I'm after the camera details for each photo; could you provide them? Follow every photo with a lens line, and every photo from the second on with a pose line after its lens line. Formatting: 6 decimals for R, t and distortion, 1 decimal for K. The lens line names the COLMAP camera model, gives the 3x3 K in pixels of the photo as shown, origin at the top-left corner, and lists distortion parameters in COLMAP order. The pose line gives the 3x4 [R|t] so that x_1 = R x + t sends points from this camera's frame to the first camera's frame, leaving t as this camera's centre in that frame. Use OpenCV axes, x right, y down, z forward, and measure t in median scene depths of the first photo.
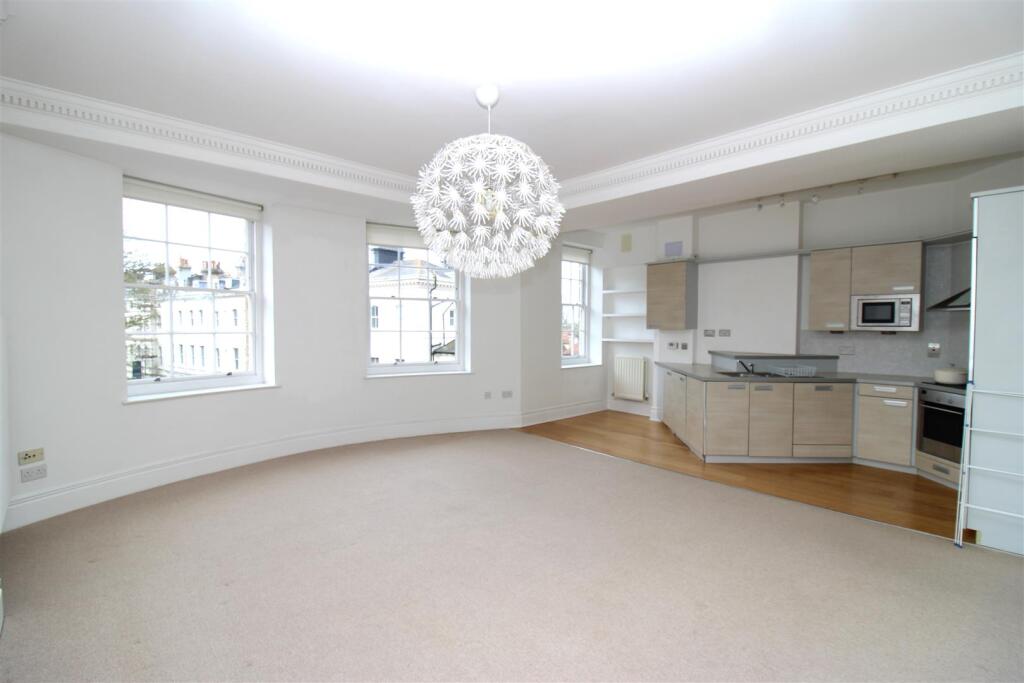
lens RADIAL K [[477.7, 0, 522.7], [0, 477.7, 346.9], [0, 0, 1]] dist [-0.004313, -0.001204]
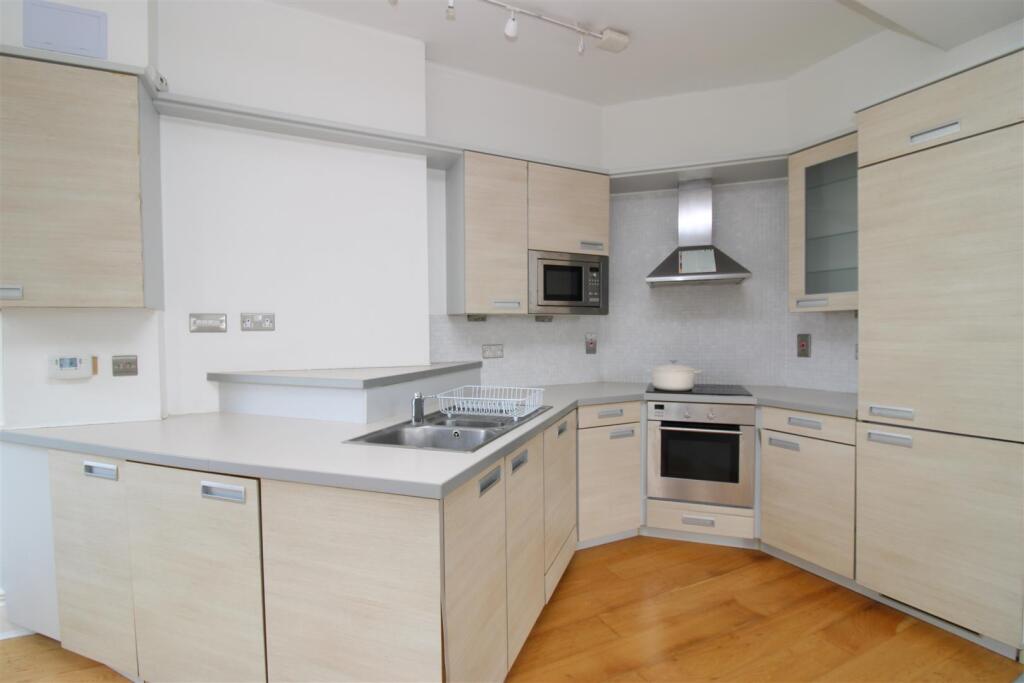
lens RADIAL K [[477.7, 0, 522.7], [0, 477.7, 346.9], [0, 0, 1]] dist [-0.004313, -0.001204]
pose [[0.301862, -0.035779, 0.952680, 0.126679], [0.054336, 0.998317, 0.020276, -0.005881], [-0.951802, 0.045644, 0.303298, 0.680145]]
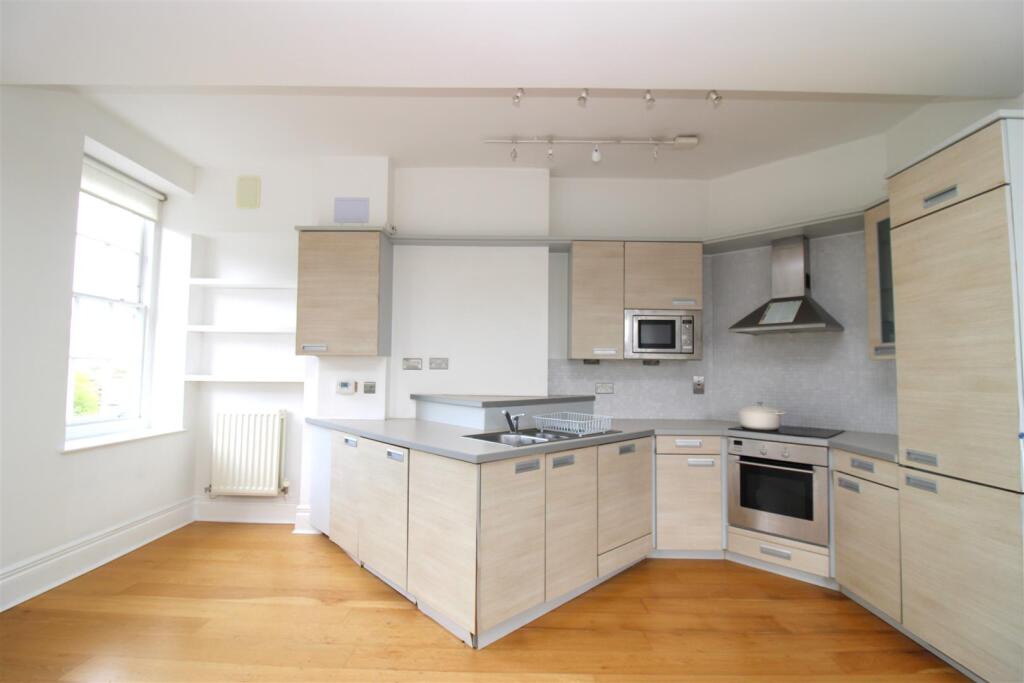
lens RADIAL K [[477.7, 0, 522.7], [0, 477.7, 346.9], [0, 0, 1]] dist [-0.004313, -0.001204]
pose [[0.693978, 0.041933, 0.718774, 0.066678], [0.024627, 0.996336, -0.081903, 0.001364], [-0.719575, 0.074540, 0.690403, 0.505702]]
